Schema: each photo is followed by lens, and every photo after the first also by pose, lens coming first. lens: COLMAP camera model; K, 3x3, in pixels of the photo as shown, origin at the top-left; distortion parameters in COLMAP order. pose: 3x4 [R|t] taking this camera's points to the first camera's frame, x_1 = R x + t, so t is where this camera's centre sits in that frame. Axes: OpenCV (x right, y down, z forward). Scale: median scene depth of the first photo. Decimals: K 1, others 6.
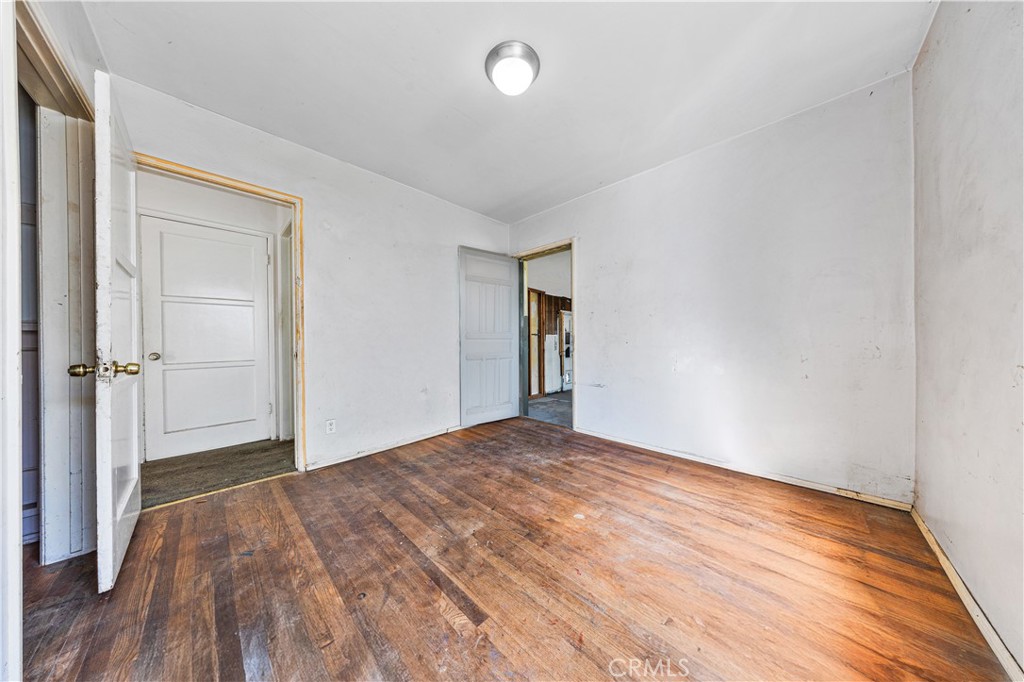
lens RADIAL K [[297.7, 0, 510.0], [0, 297.7, 341.6], [0, 0, 1]] dist [-0.000783, -0.000159]
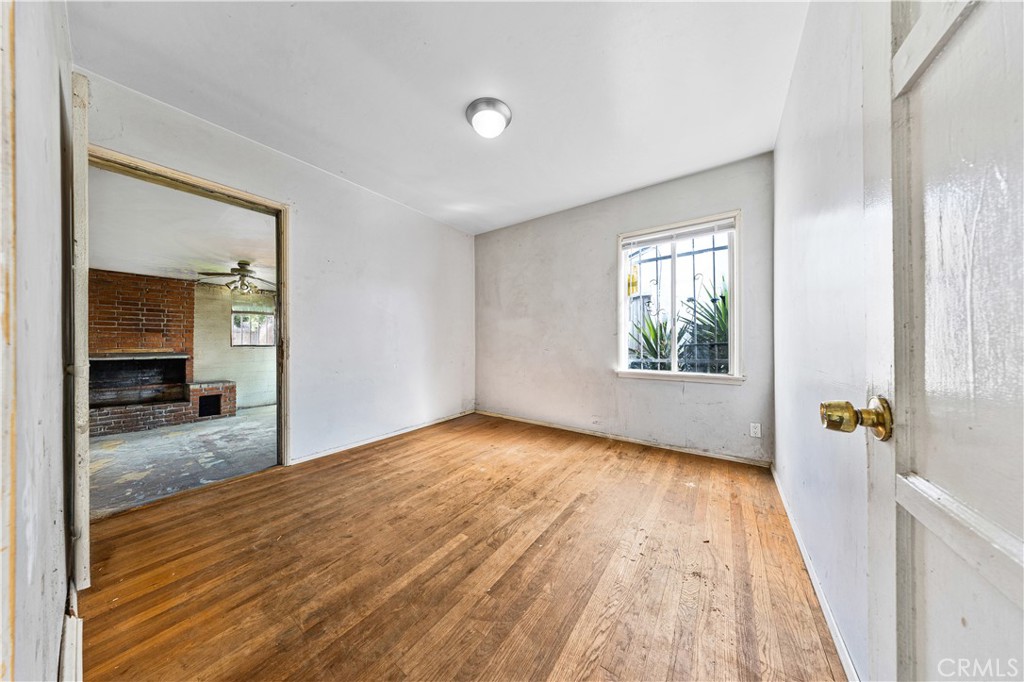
lens RADIAL K [[297.7, 0, 510.0], [0, 297.7, 341.6], [0, 0, 1]] dist [-0.000783, -0.000159]
pose [[-0.151868, 0.007207, 0.988375, -0.787428], [0.011604, 0.999917, -0.005509, 0.000394], [-0.988333, 0.010632, -0.151939, 0.734049]]
